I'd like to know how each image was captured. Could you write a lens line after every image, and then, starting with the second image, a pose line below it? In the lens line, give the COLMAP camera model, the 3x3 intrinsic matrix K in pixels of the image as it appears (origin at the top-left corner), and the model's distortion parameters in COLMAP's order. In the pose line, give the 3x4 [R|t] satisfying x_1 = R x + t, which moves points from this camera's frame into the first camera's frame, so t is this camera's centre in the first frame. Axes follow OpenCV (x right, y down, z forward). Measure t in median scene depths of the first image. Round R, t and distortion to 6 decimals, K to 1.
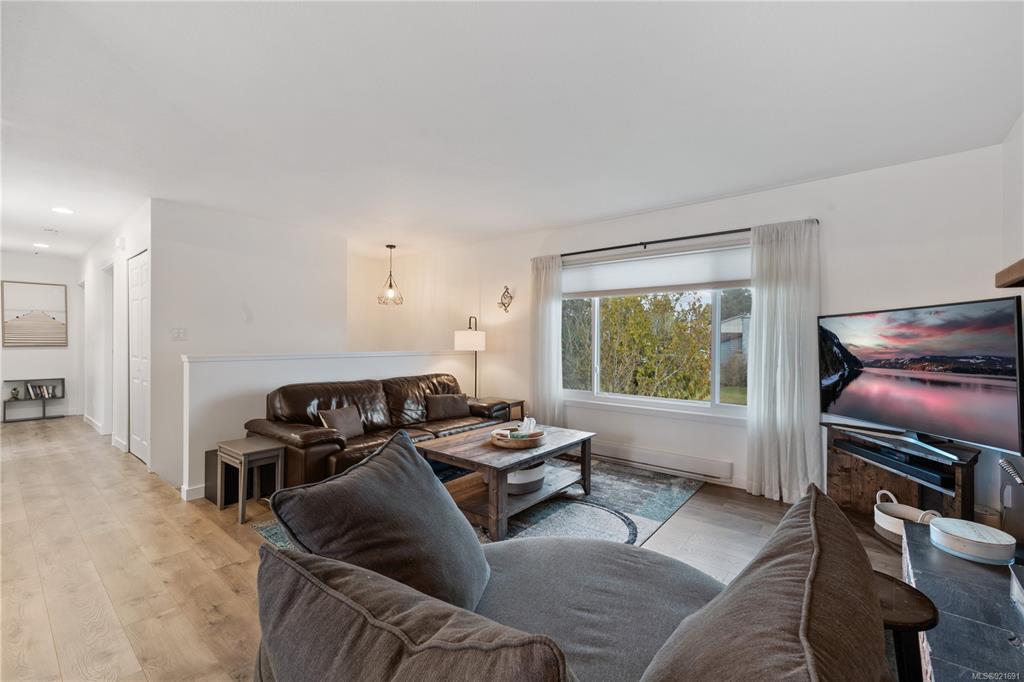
lens RADIAL K [[431.8, 0, 512.0], [0, 431.8, 341.0], [0, 0, 1]] dist [0.003462, 0.000154]
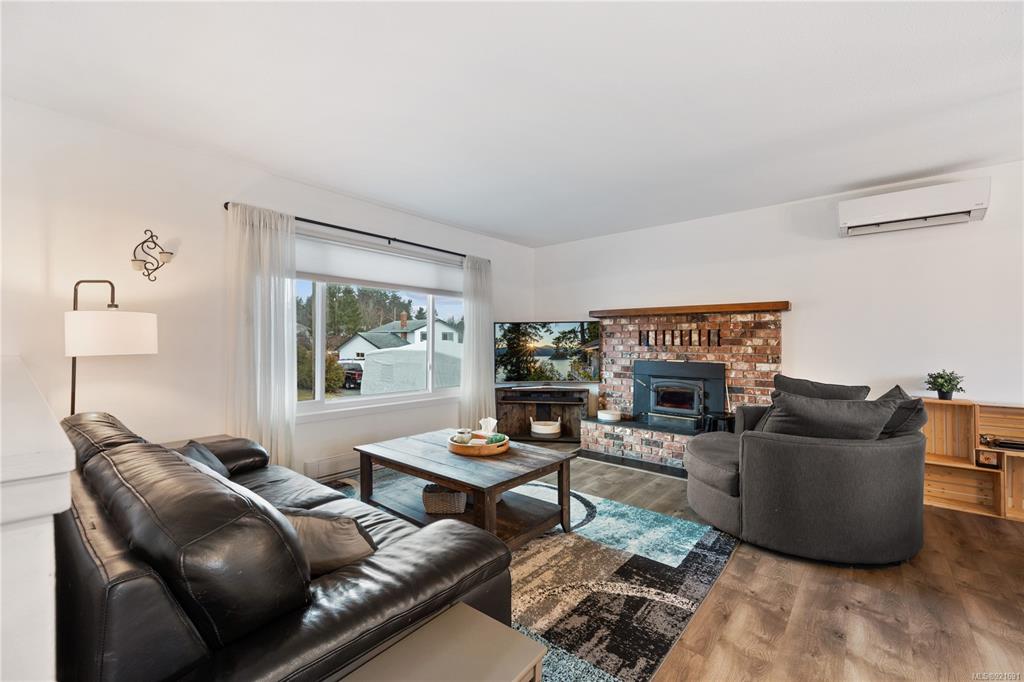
lens RADIAL K [[420.2, 0, 511.4], [0, 420.2, 347.9], [0, 0, 1]] dist [-0.001078, -0.000124]
pose [[0.019364, -0.016117, 0.999683, -0.594962], [-0.002968, 0.999865, 0.016178, 0.007214], [-0.999808, -0.003281, 0.019314, 0.634461]]
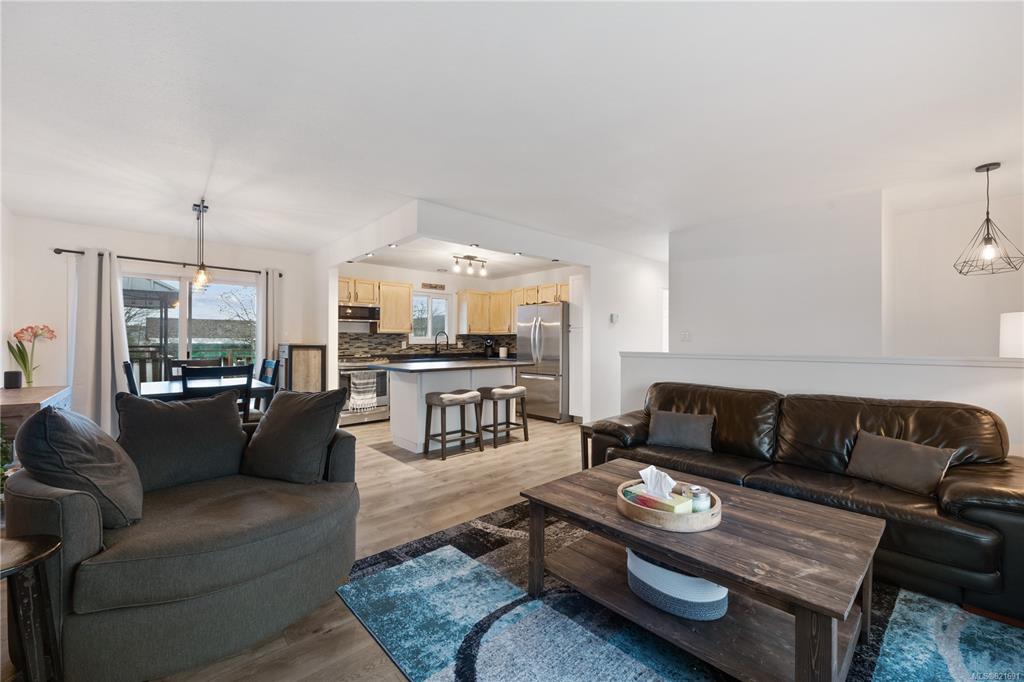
lens RADIAL K [[412.1, 0, 509.9], [0, 412.1, 342.8], [0, 0, 1]] dist [-0.001490, -0.000176]
pose [[-0.150166, -0.008129, -0.988627, 0.406863], [-0.004873, 0.999960, -0.007482, 0.012985], [0.988649, 0.003694, -0.150199, 0.607267]]
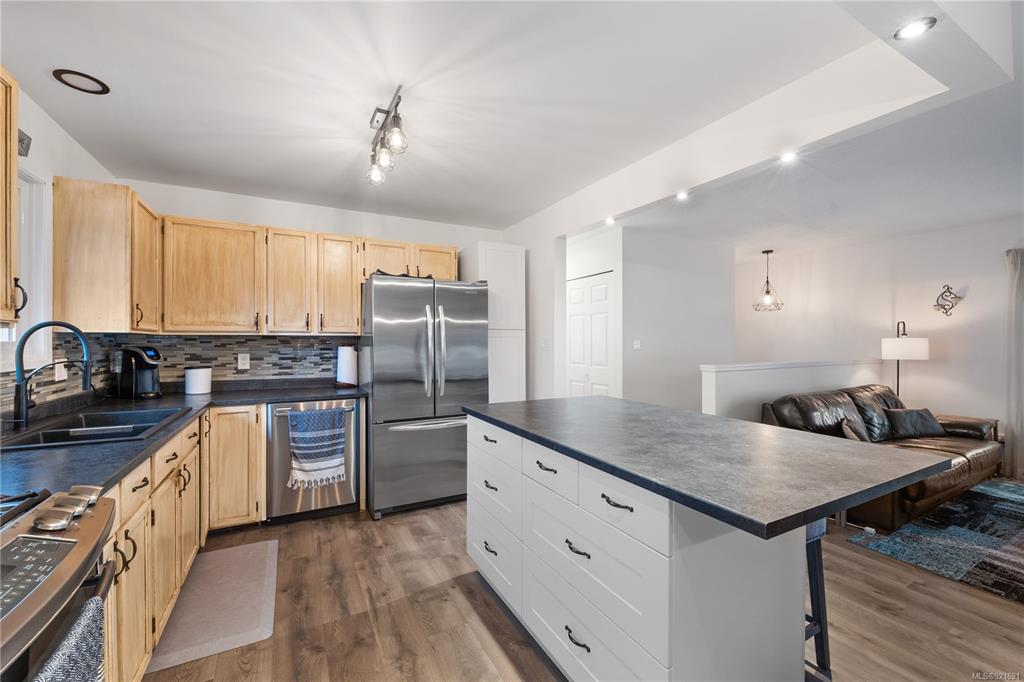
lens RADIAL K [[412.1, 0, 509.9], [0, 412.1, 342.8], [0, 0, 1]] dist [-0.001490, -0.000176]
pose [[0.925860, -0.005573, -0.377826, -0.592910], [0.005832, 0.999983, -0.000458, -0.018933], [0.377822, -0.001779, 0.925876, -0.111615]]
